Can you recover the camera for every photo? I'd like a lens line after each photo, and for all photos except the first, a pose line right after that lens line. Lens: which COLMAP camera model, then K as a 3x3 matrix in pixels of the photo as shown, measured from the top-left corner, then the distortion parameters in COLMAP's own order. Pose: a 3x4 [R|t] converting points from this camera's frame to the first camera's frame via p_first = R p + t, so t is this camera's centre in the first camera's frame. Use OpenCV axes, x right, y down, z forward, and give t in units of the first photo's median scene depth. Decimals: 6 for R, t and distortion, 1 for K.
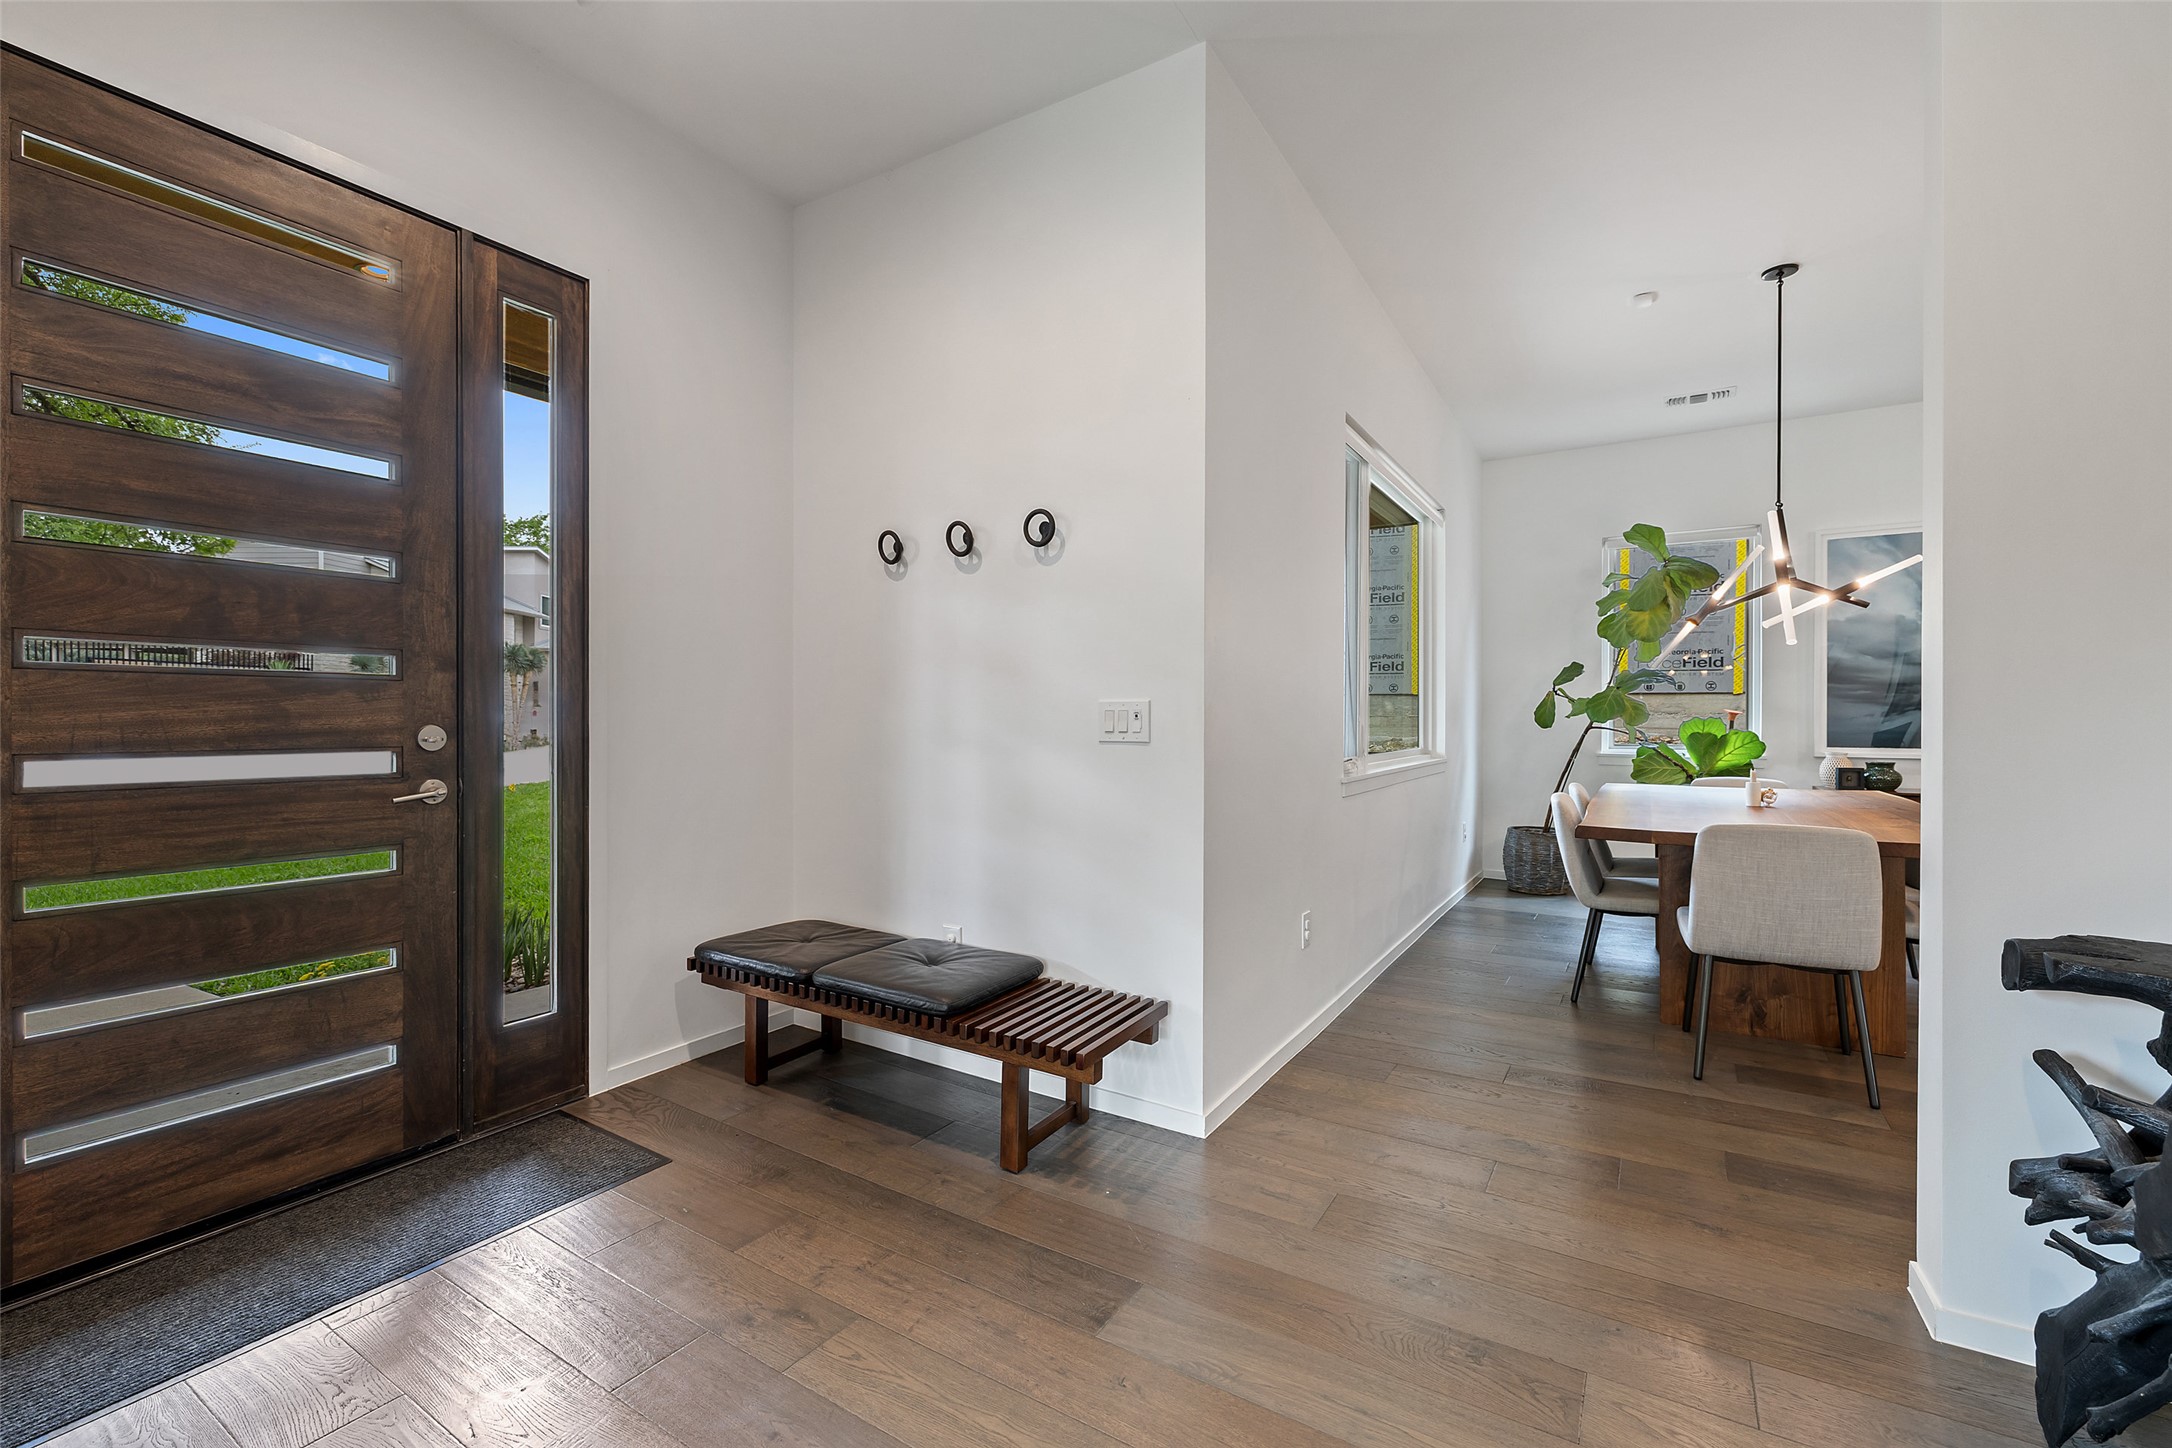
lens RADIAL K [[925.9, 0, 1088.6], [0, 925.9, 719.3], [0, 0, 1]] dist [0.000357, -0.000039]
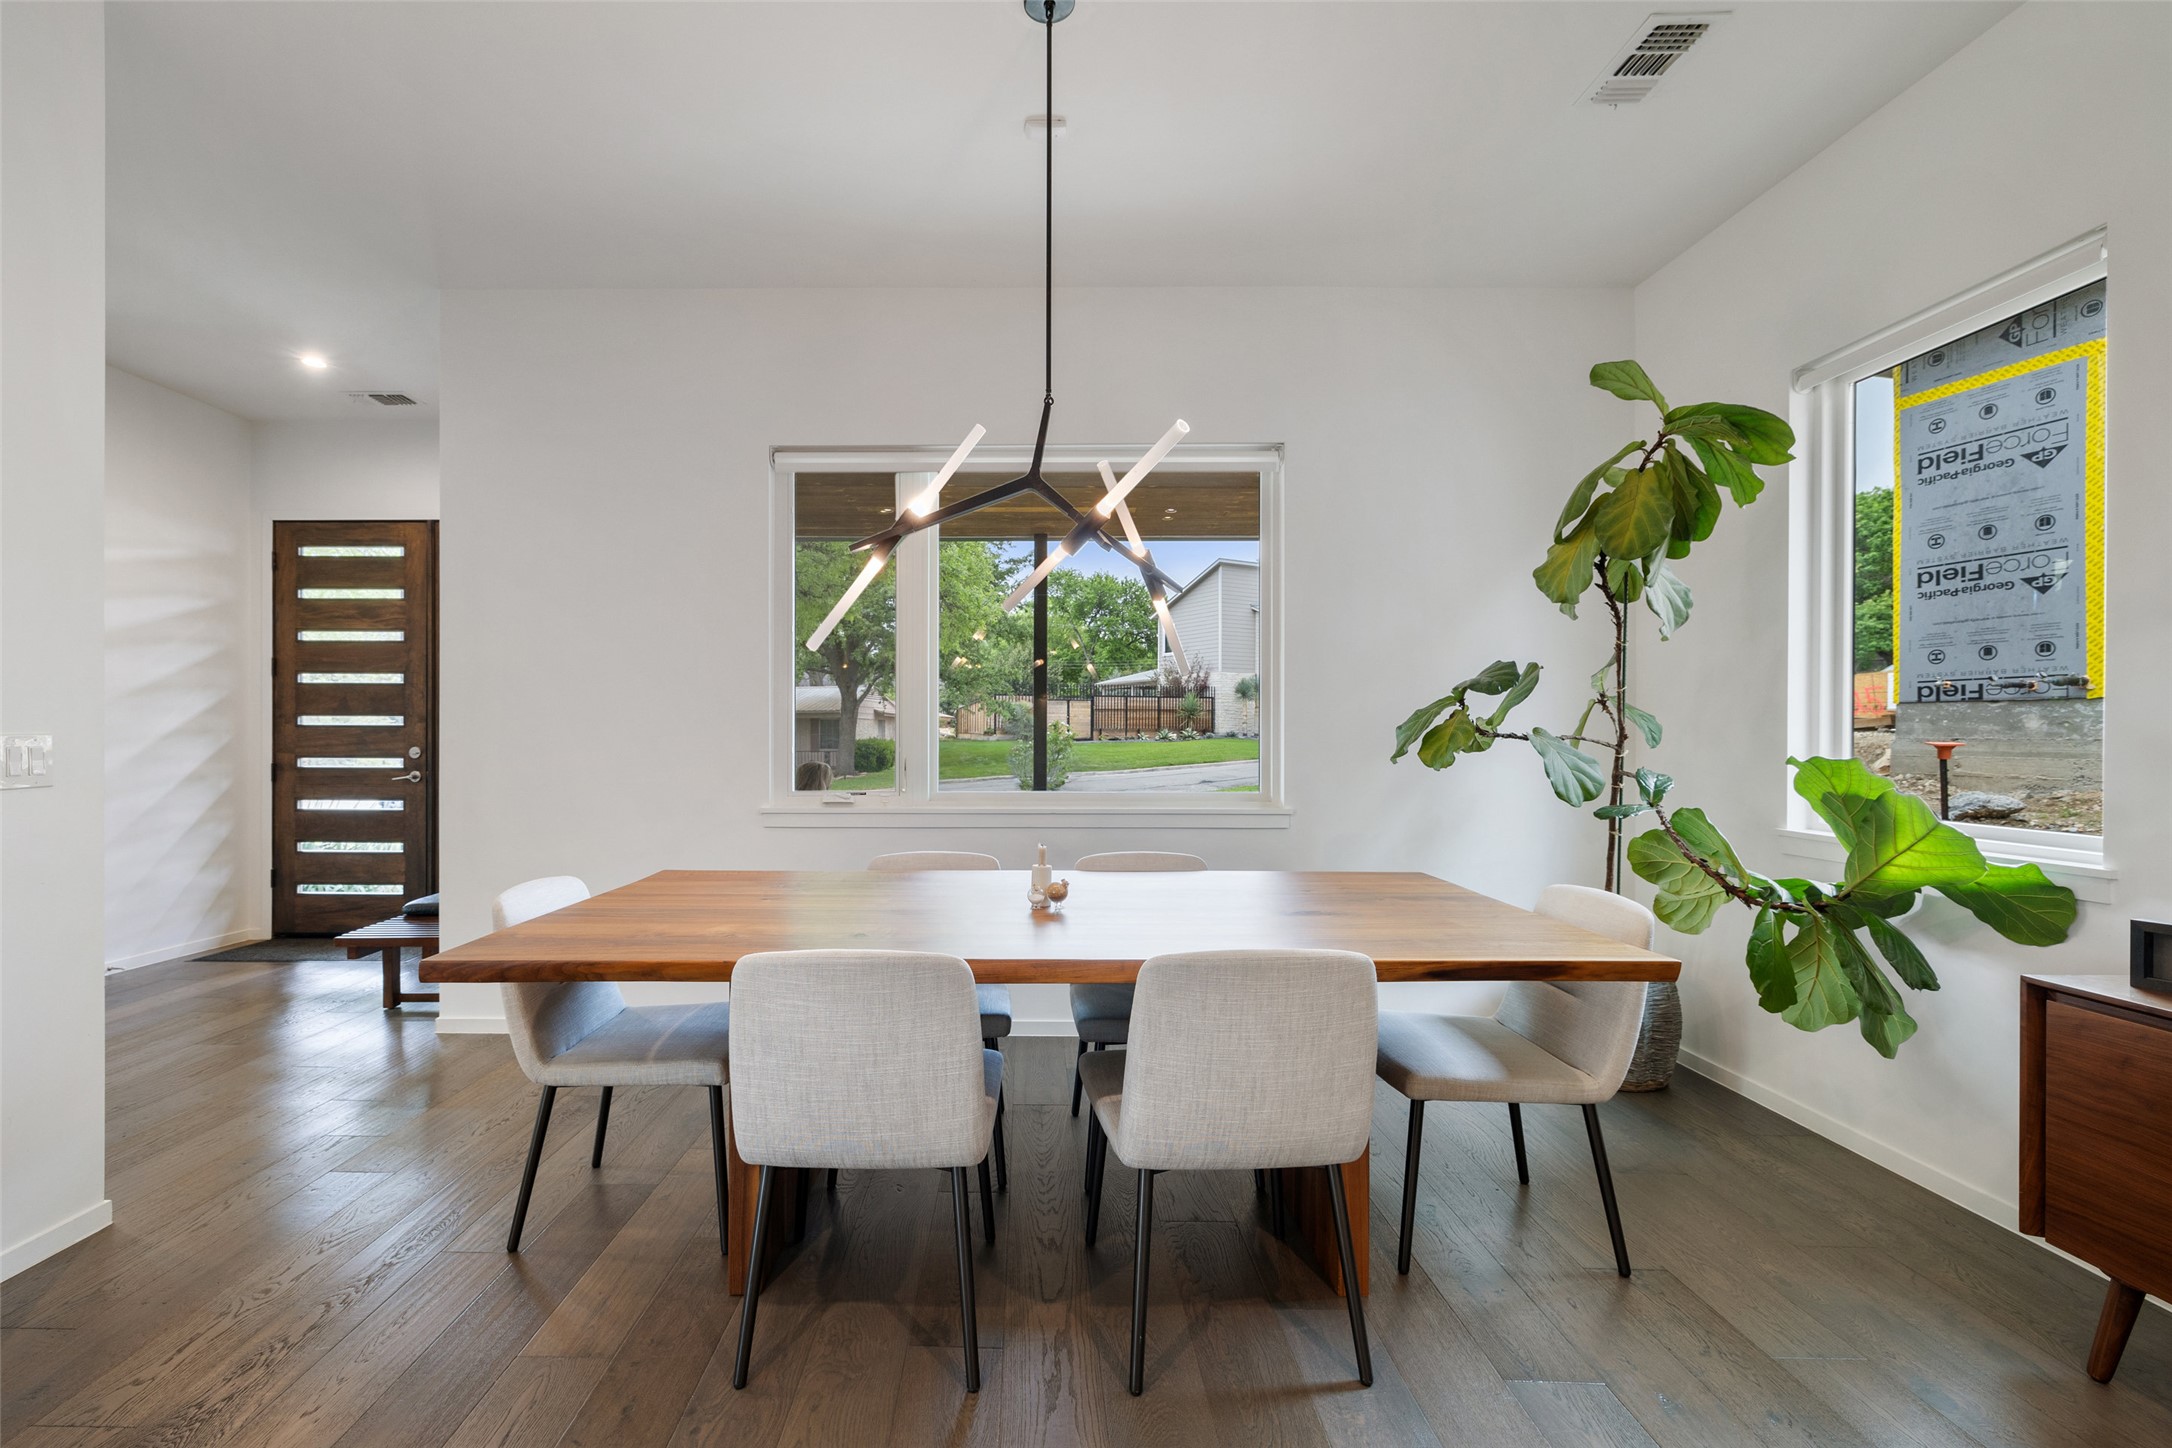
lens RADIAL K [[925.9, 0, 1085.9], [0, 925.9, 734.1], [0, 0, 1]] dist [0.000357, -0.000039]
pose [[0.525418, 0.001376, -0.850843, 0.880351], [-0.001217, 0.999999, 0.000865, -0.012306], [0.850844, 0.000581, 0.525419, 0.517267]]
